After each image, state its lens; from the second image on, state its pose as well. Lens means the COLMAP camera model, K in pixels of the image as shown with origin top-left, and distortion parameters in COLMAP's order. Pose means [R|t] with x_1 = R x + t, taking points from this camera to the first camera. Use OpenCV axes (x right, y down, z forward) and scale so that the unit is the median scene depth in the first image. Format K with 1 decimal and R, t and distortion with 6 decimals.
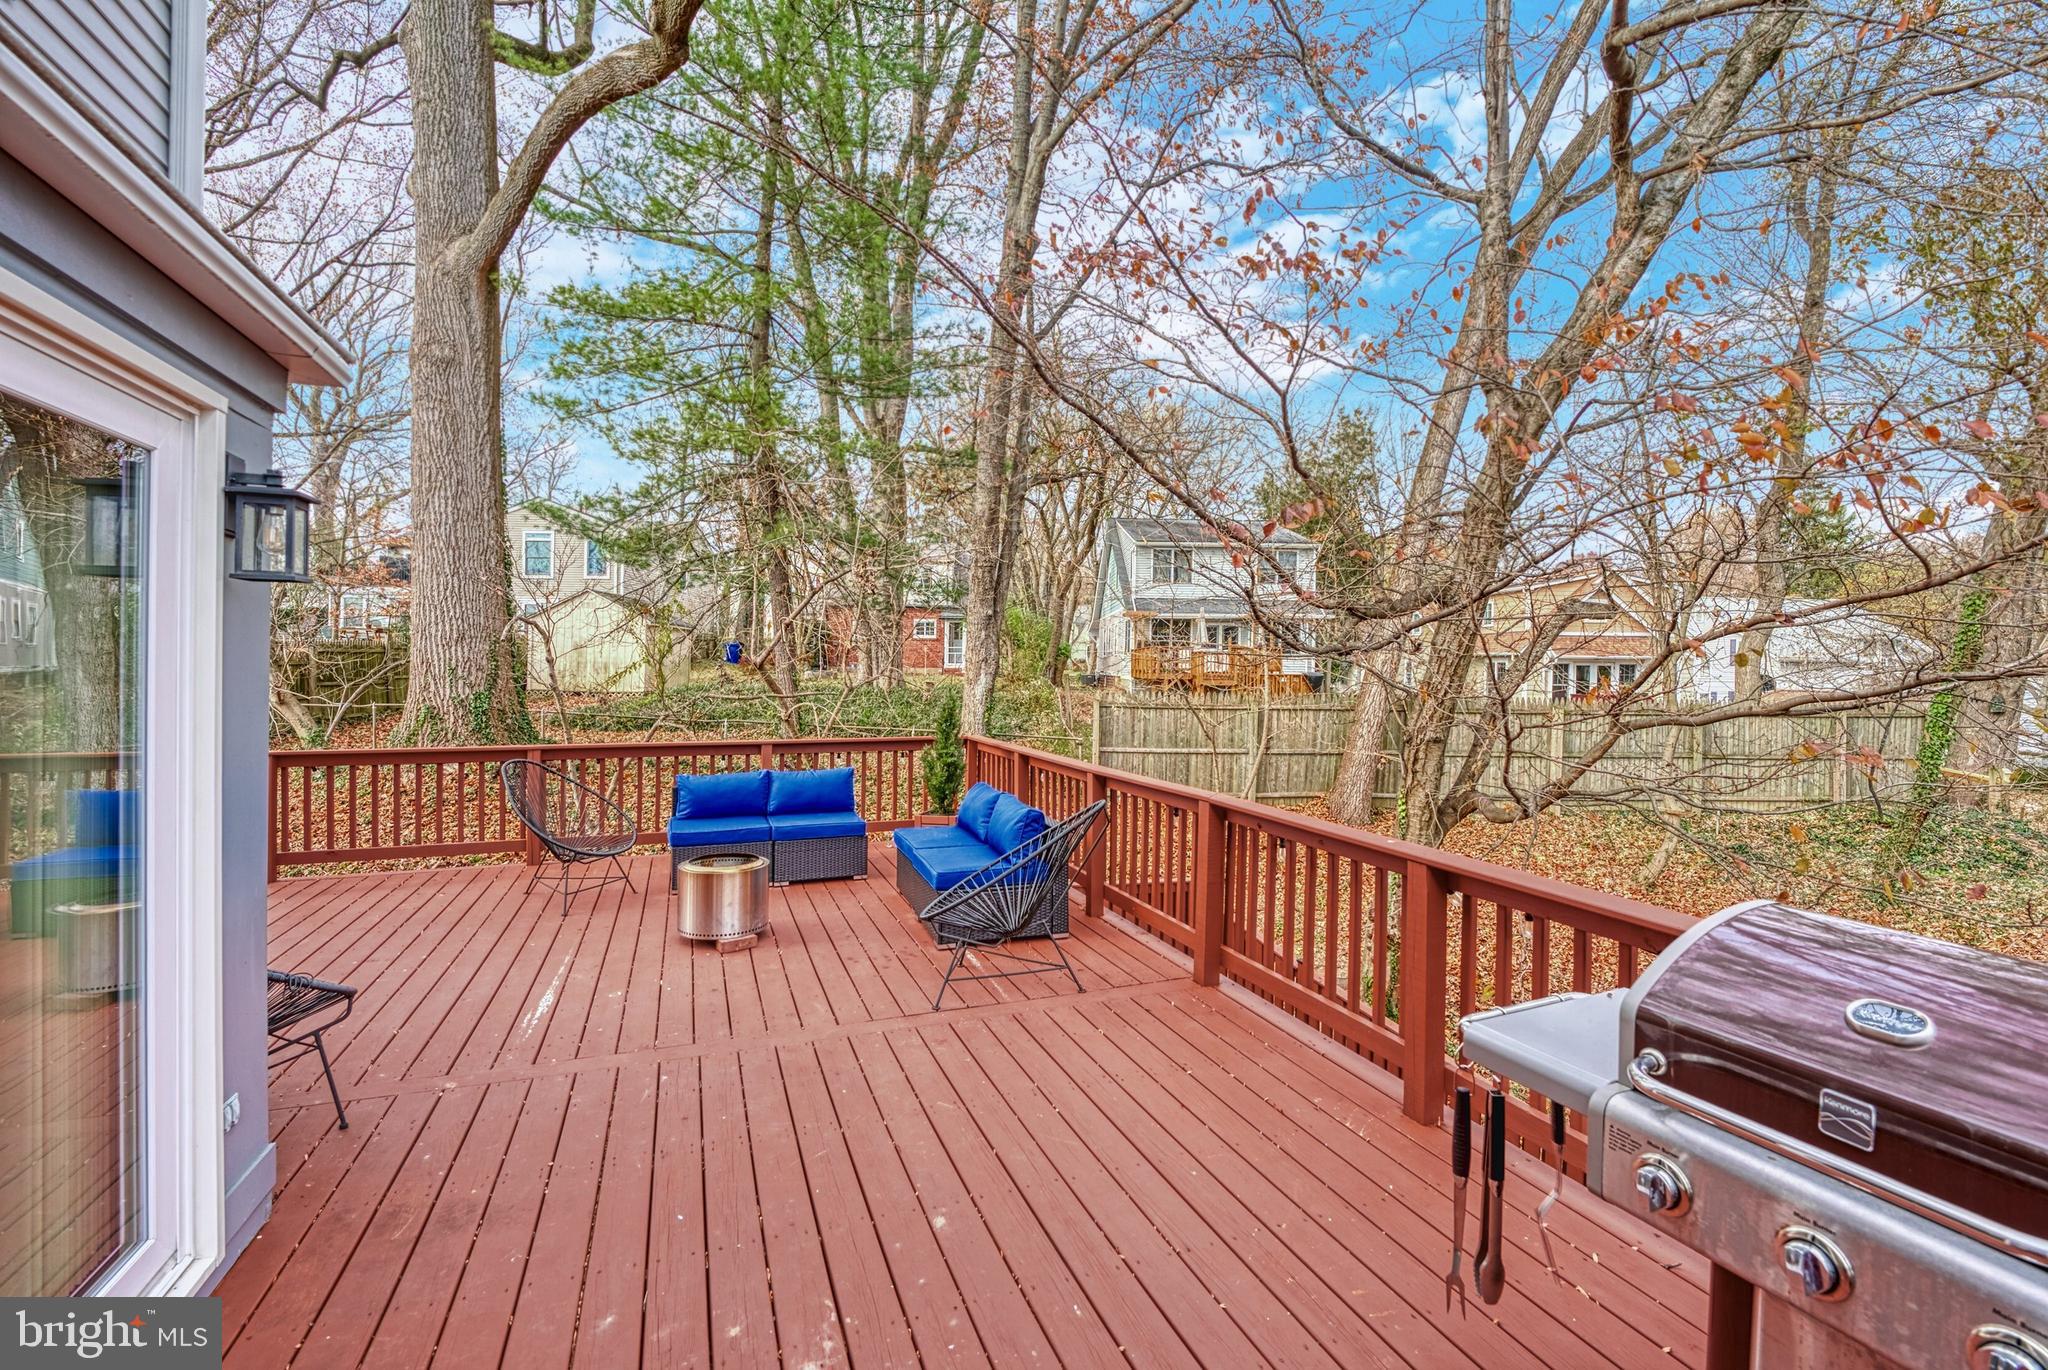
lens RADIAL K [[894.5, 0, 1040.3], [0, 894.5, 667.5], [0, 0, 1]] dist [-0.011768, 0.001011]
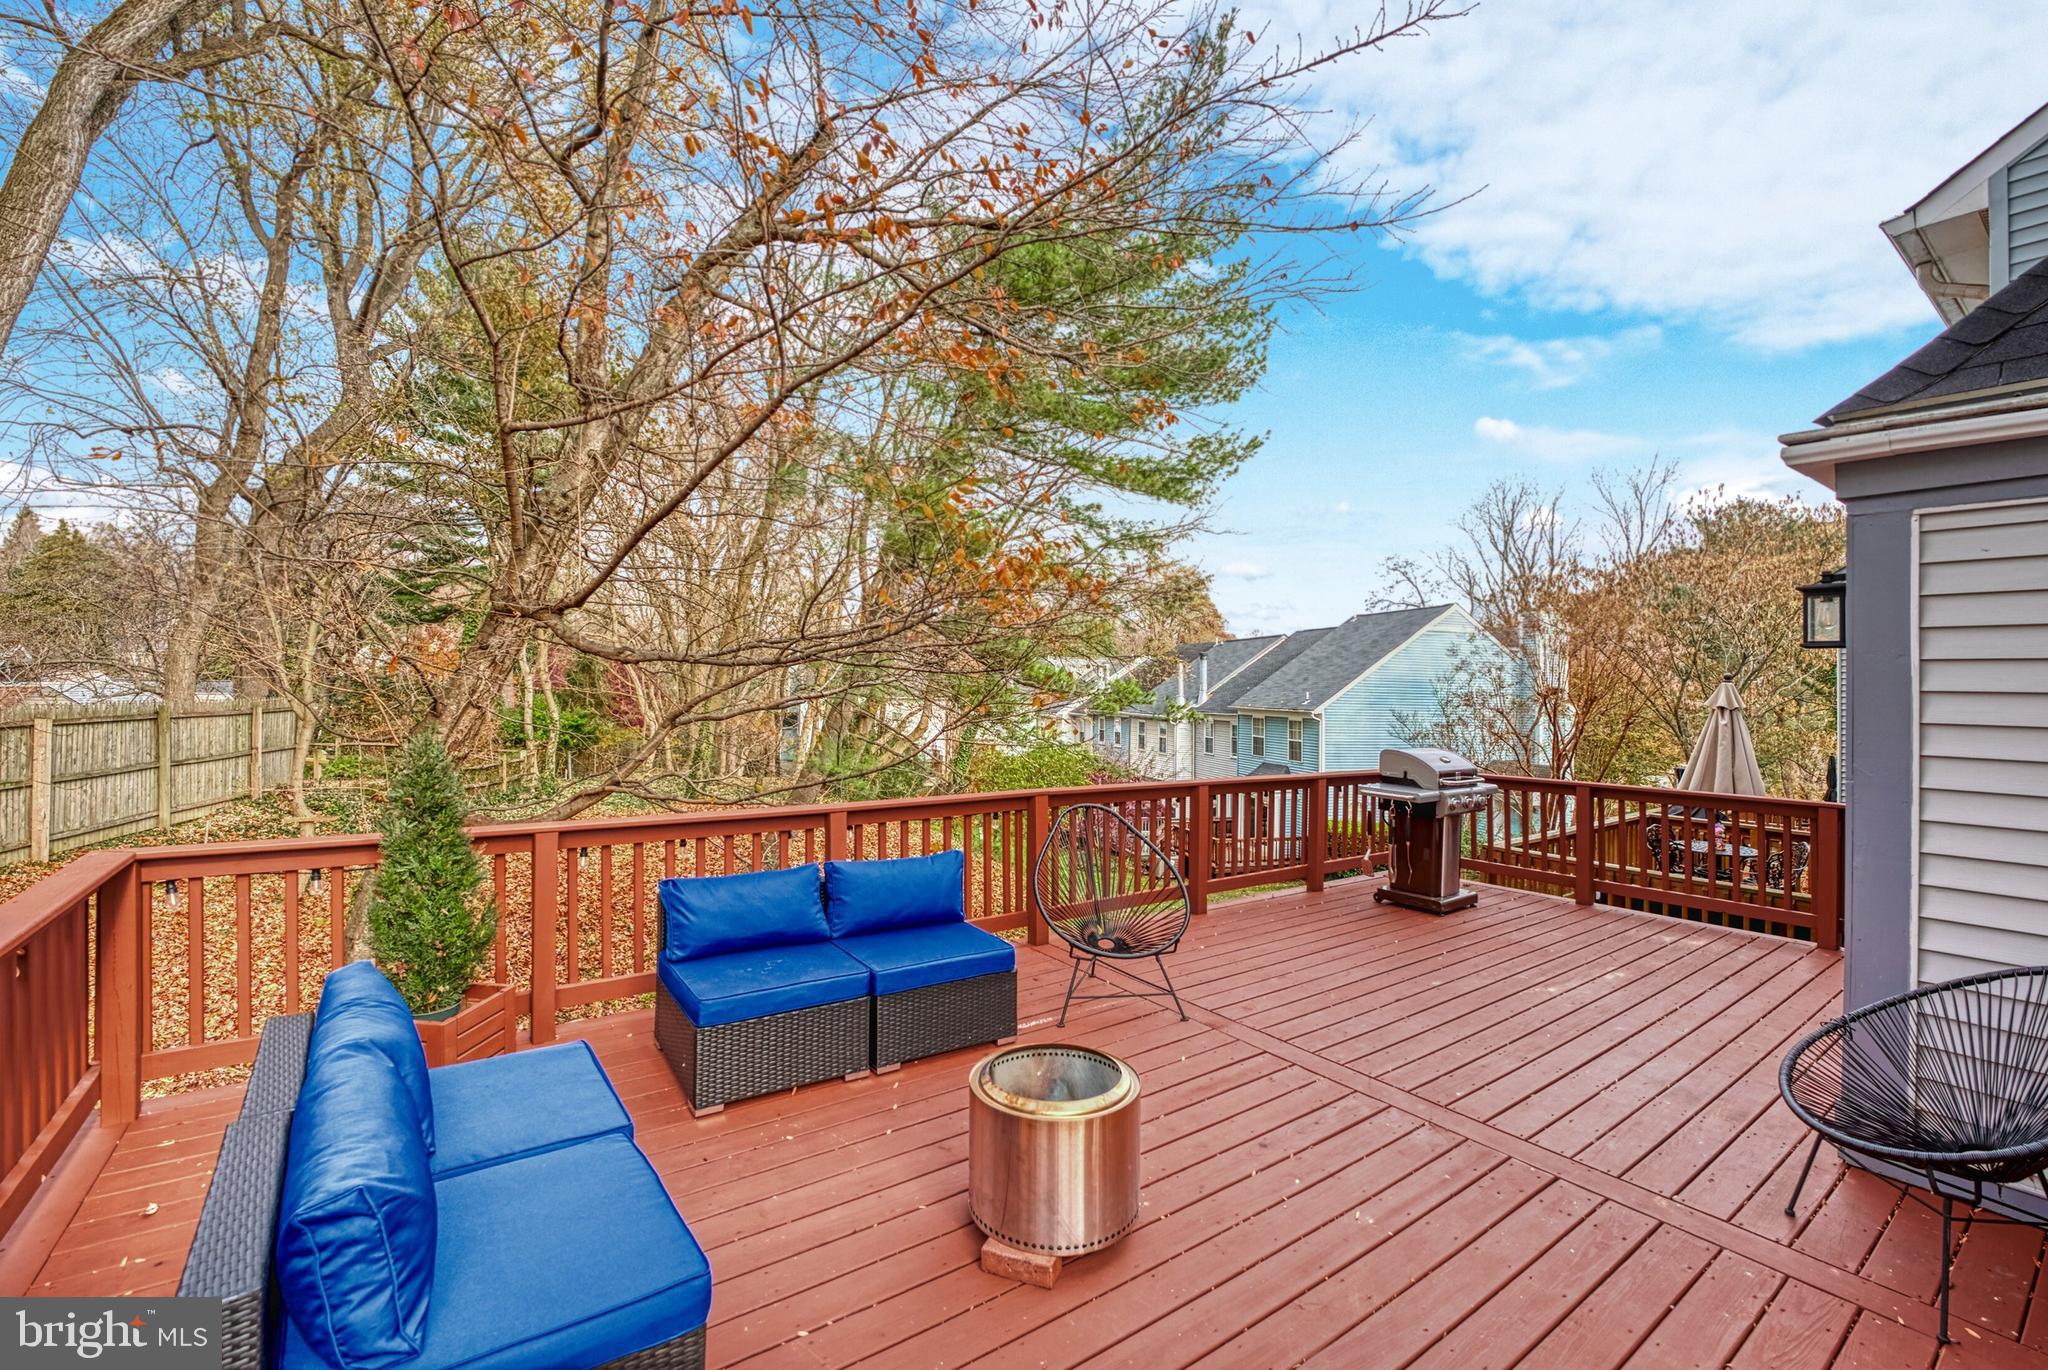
lens RADIAL K [[894.5, 0, 1040.3], [0, 894.5, 667.5], [0, 0, 1]] dist [-0.011768, 0.001011]
pose [[-0.266385, 0.001821, 0.963865, -1.559388], [-0.003199, 0.999991, -0.002774, -0.027105], [-0.963861, -0.003823, -0.266377, 2.118460]]
